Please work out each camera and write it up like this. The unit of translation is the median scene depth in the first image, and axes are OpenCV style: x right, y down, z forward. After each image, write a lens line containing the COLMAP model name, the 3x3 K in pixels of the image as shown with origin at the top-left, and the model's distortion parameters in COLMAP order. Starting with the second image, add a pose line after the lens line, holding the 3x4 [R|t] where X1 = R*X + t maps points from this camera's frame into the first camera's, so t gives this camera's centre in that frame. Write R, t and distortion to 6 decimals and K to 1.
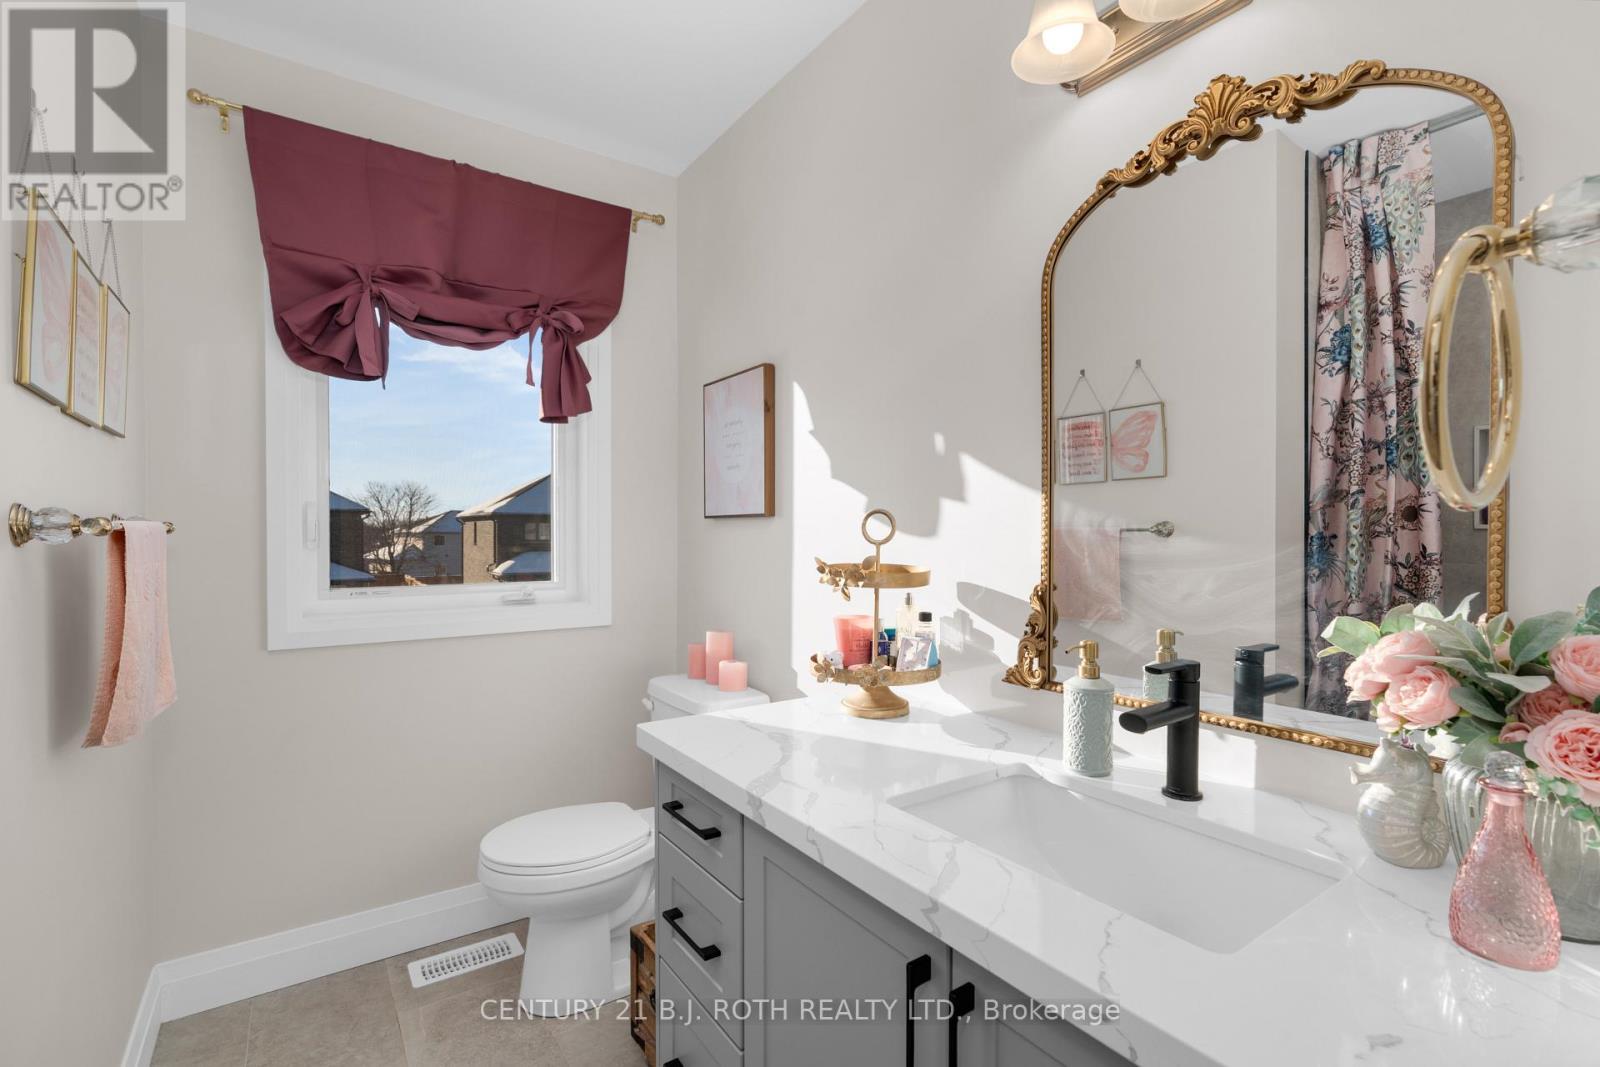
lens RADIAL K [[721.4, 0, 807.6], [0, 721.4, 530.9], [0, 0, 1]] dist [-0.002052, -0.000083]
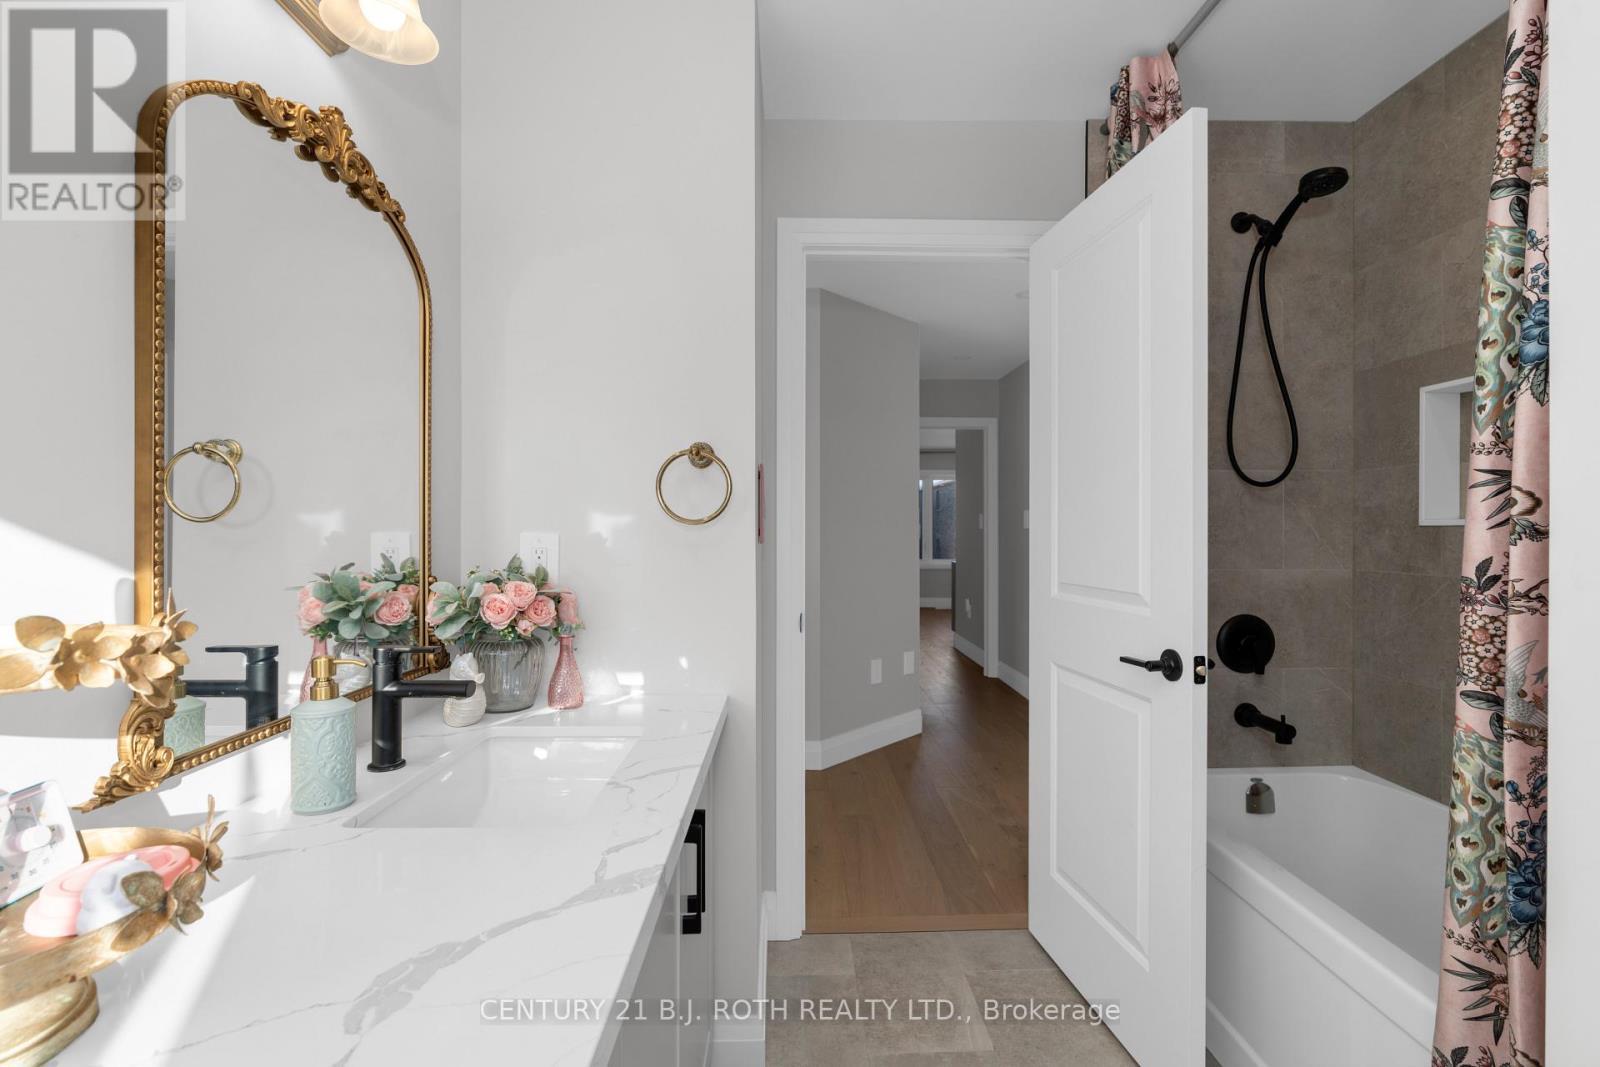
lens RADIAL K [[721.4, 0, 807.6], [0, 721.4, 530.9], [0, 0, 1]] dist [-0.002052, -0.000083]
pose [[-0.836967, 0.005298, 0.547227, -0.581315], [0.000297, 0.999957, -0.009227, 0.009376], [-0.547253, -0.007561, -0.836933, 1.448776]]
